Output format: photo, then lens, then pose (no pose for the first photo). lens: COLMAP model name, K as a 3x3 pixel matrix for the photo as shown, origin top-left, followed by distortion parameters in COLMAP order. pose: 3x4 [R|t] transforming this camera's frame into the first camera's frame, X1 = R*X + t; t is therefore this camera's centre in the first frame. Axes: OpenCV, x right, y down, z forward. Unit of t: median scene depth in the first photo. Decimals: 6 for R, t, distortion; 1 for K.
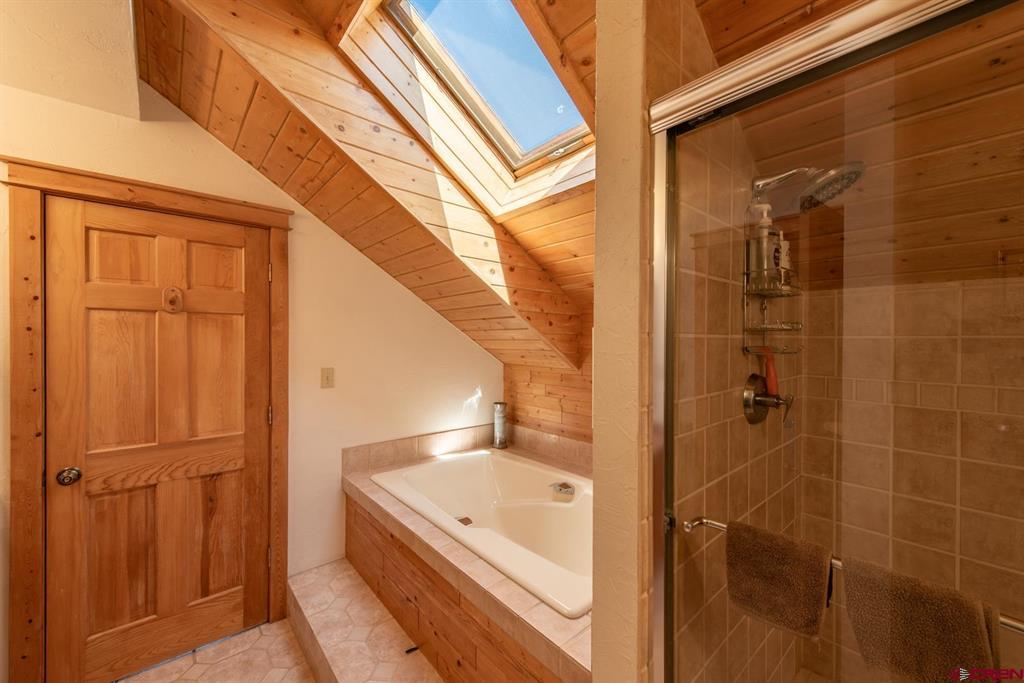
lens RADIAL K [[401.5, 0, 513.1], [0, 401.5, 340.6], [0, 0, 1]] dist [0.019277, -0.005370]
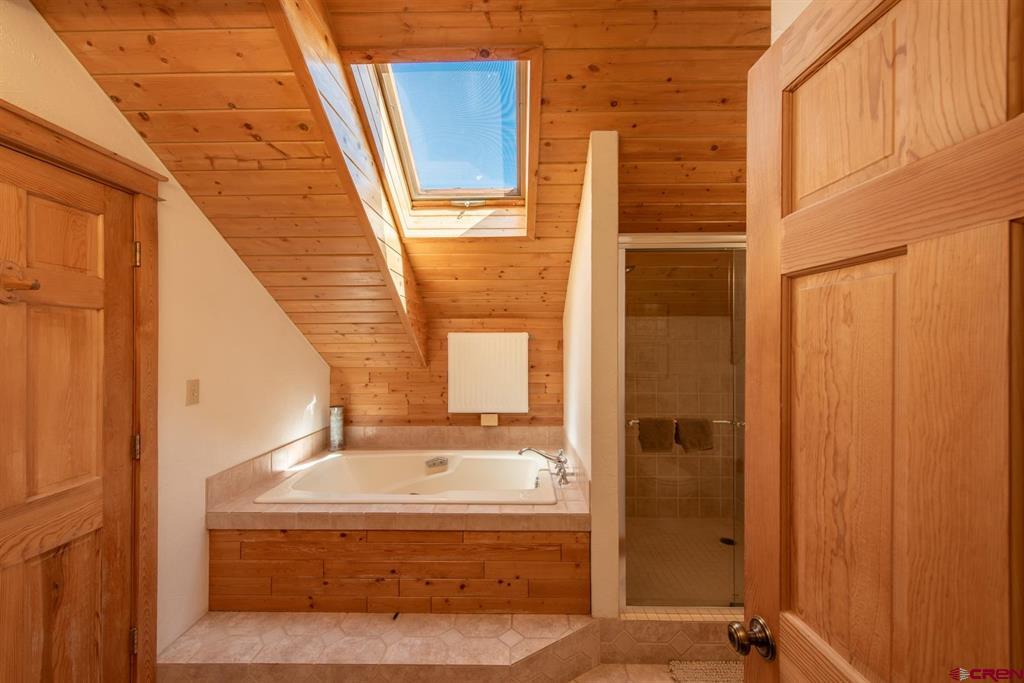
lens RADIAL K [[401.5, 0, 513.1], [0, 401.5, 340.6], [0, 0, 1]] dist [0.019277, -0.005370]
pose [[0.666260, -0.001318, 0.745718, -0.717949], [0.007790, 0.999956, -0.005192, -0.000435], [-0.745679, 0.009268, 0.666241, -0.007844]]
